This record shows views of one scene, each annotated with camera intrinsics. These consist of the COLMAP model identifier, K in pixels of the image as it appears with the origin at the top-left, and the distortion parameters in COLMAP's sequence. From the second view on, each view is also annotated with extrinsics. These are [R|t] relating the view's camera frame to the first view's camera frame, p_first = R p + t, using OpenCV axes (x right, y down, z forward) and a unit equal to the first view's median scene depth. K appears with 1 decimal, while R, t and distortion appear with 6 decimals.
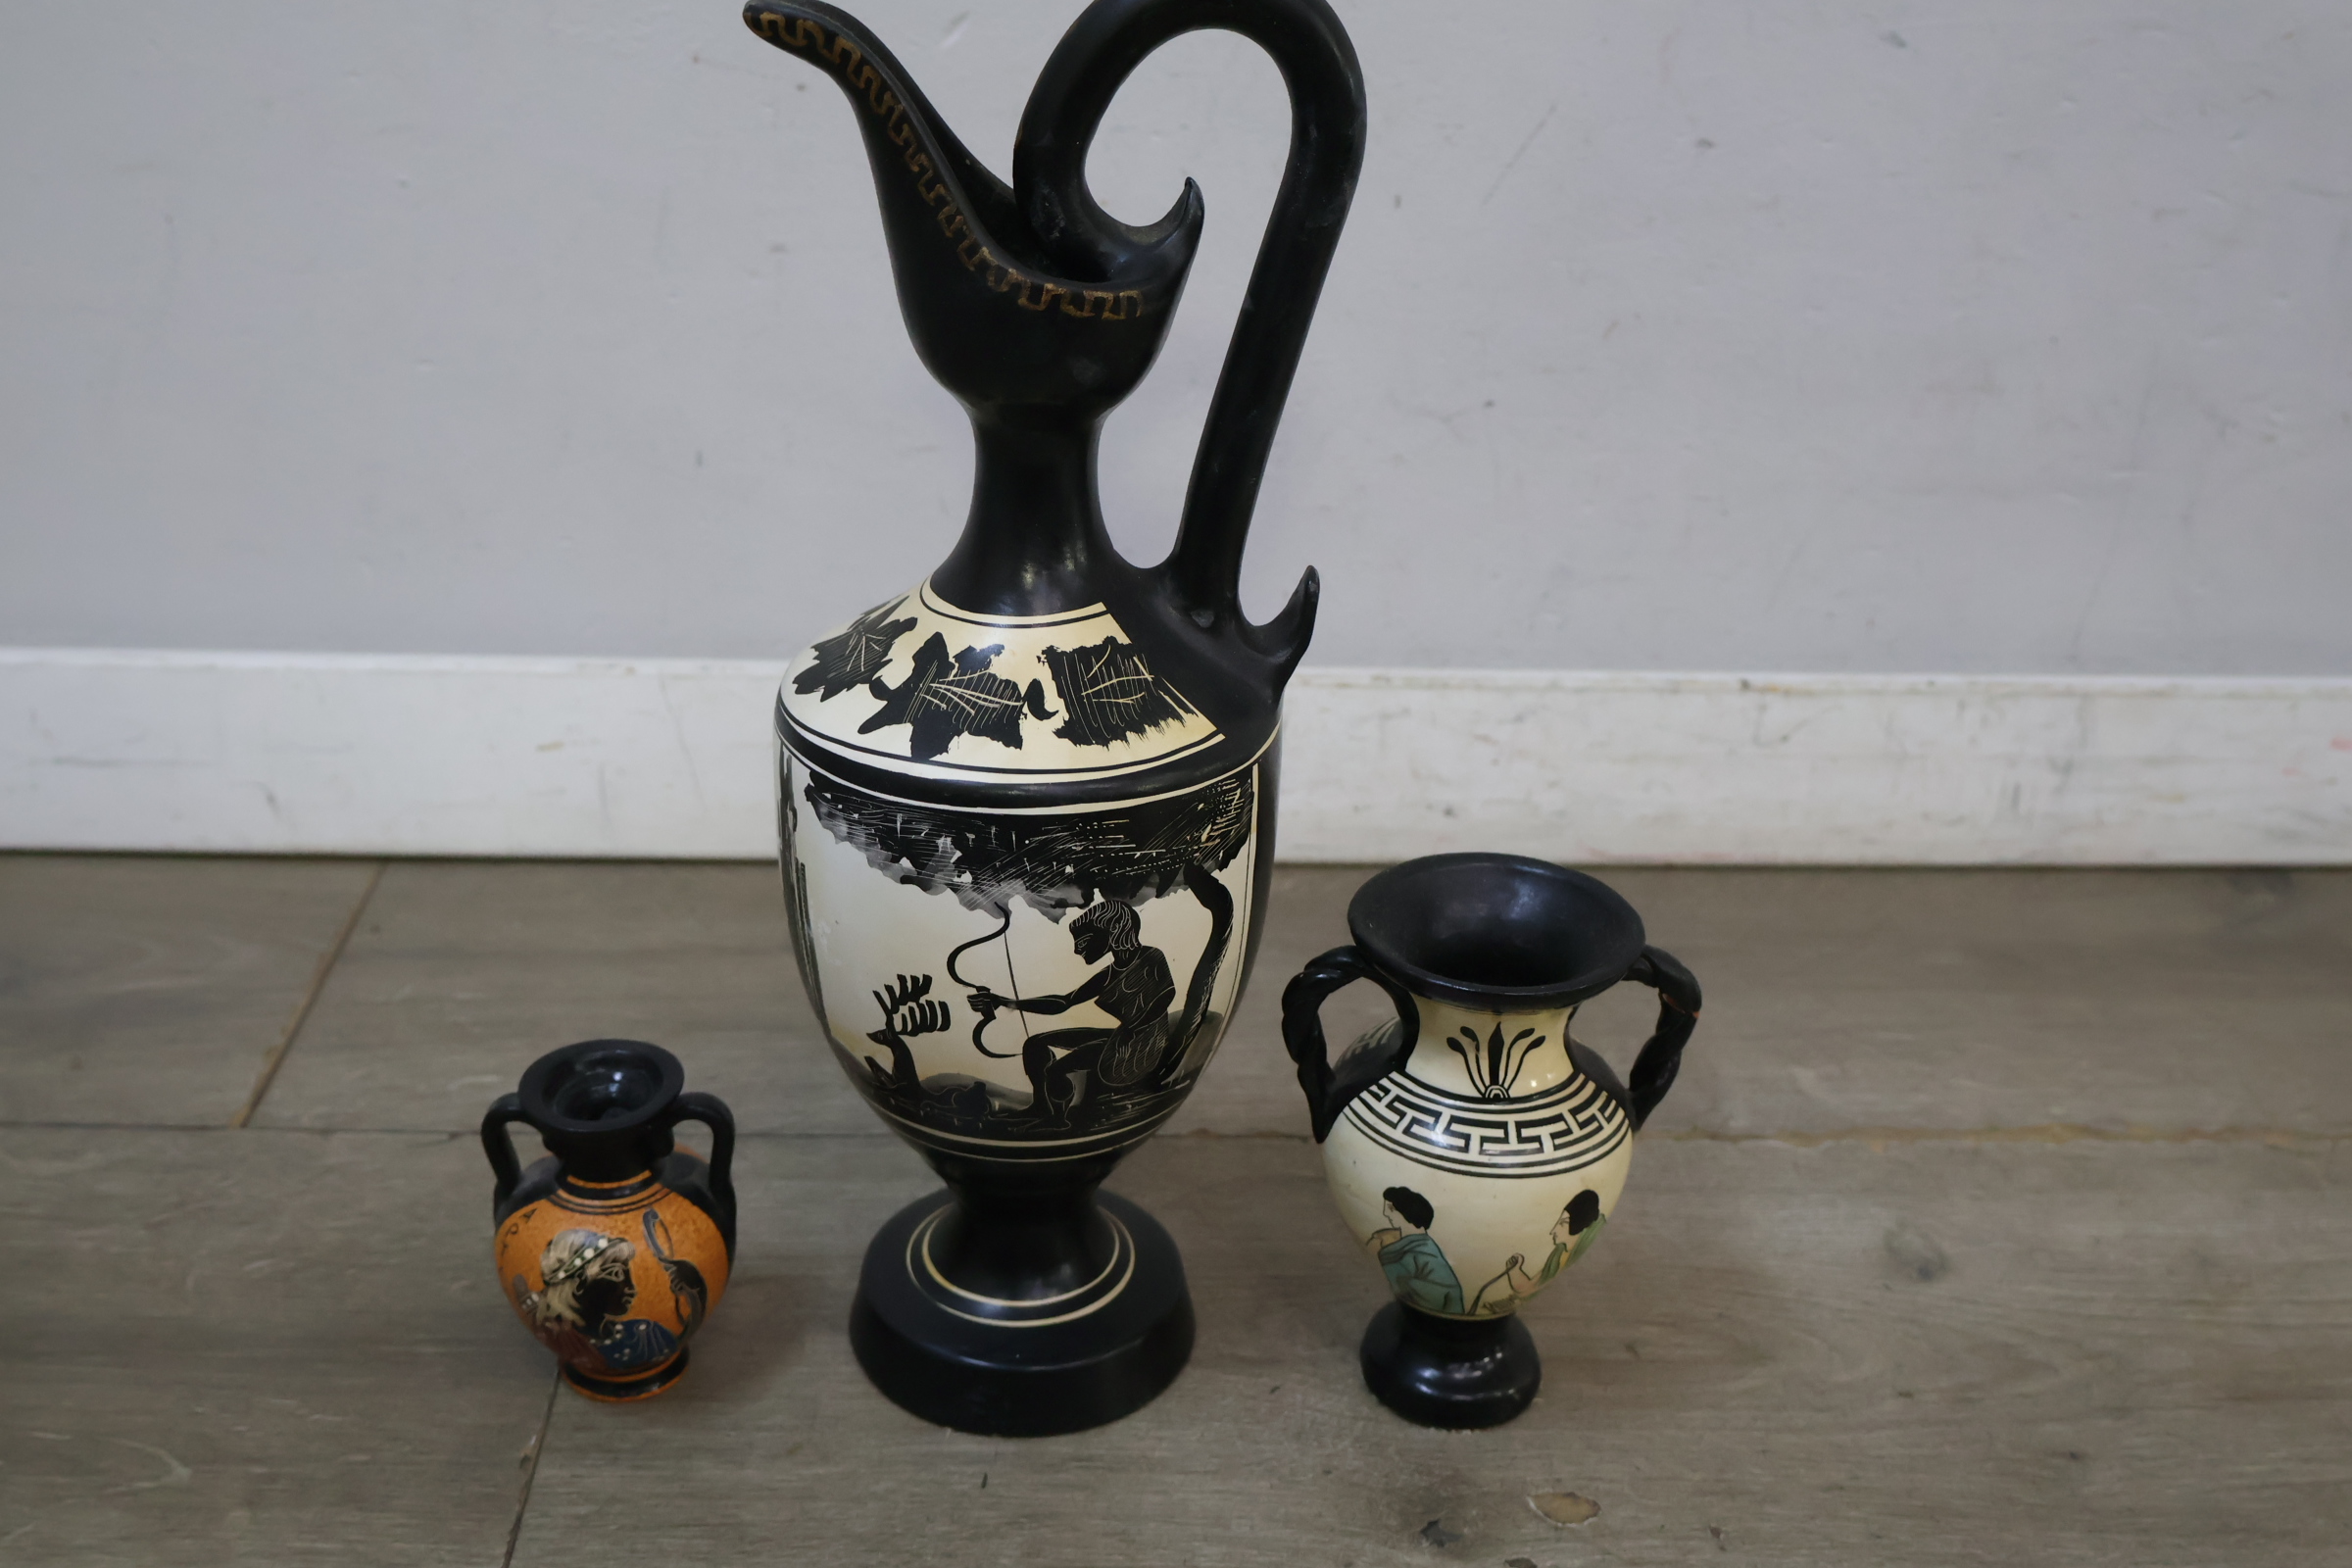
lens RADIAL K [[2551.9, 0, 1162.7], [0, 2551.9, 808.4], [0, 0, 1]] dist [0.007179, 0.000000]
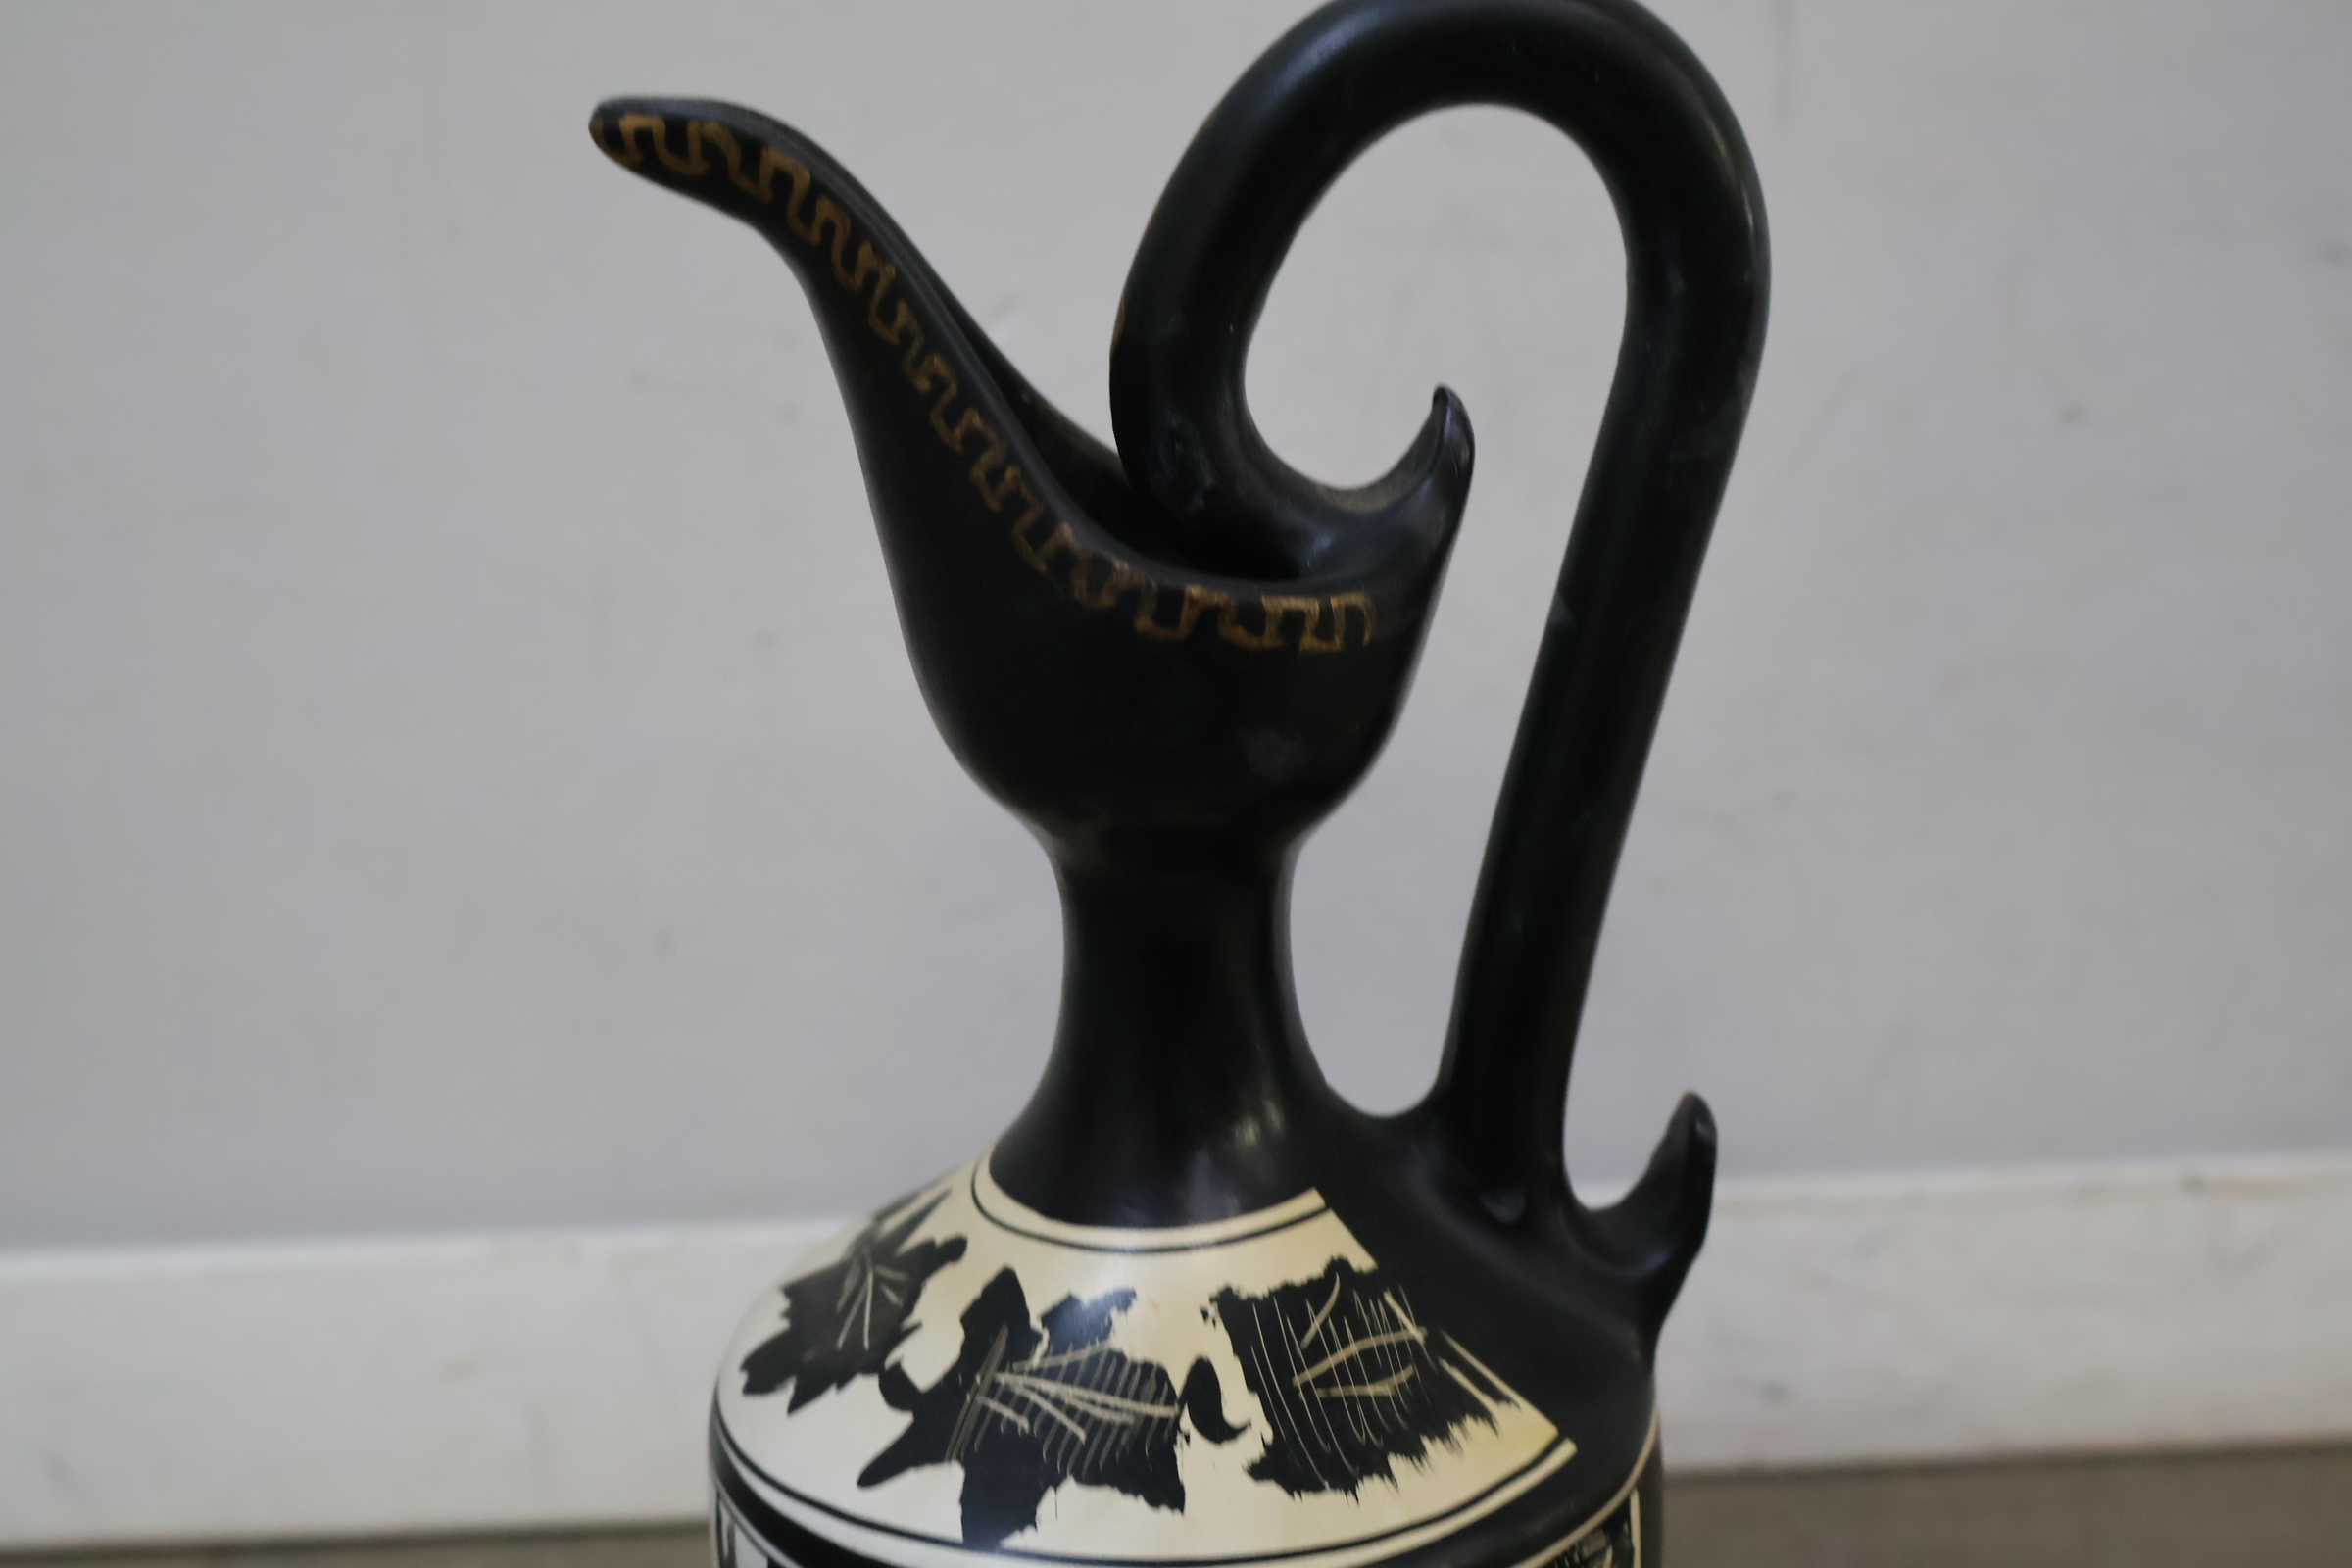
lens RADIAL K [[2551.9, 0, 1167.2], [0, 2551.9, 775.7], [0, 0, 1]] dist [0.007179, 0.000000]
pose [[0.997981, -0.058850, -0.023888, -0.034030], [0.053493, 0.981584, -0.183389, -0.064574], [0.034240, 0.181741, 0.982750, 0.433010]]
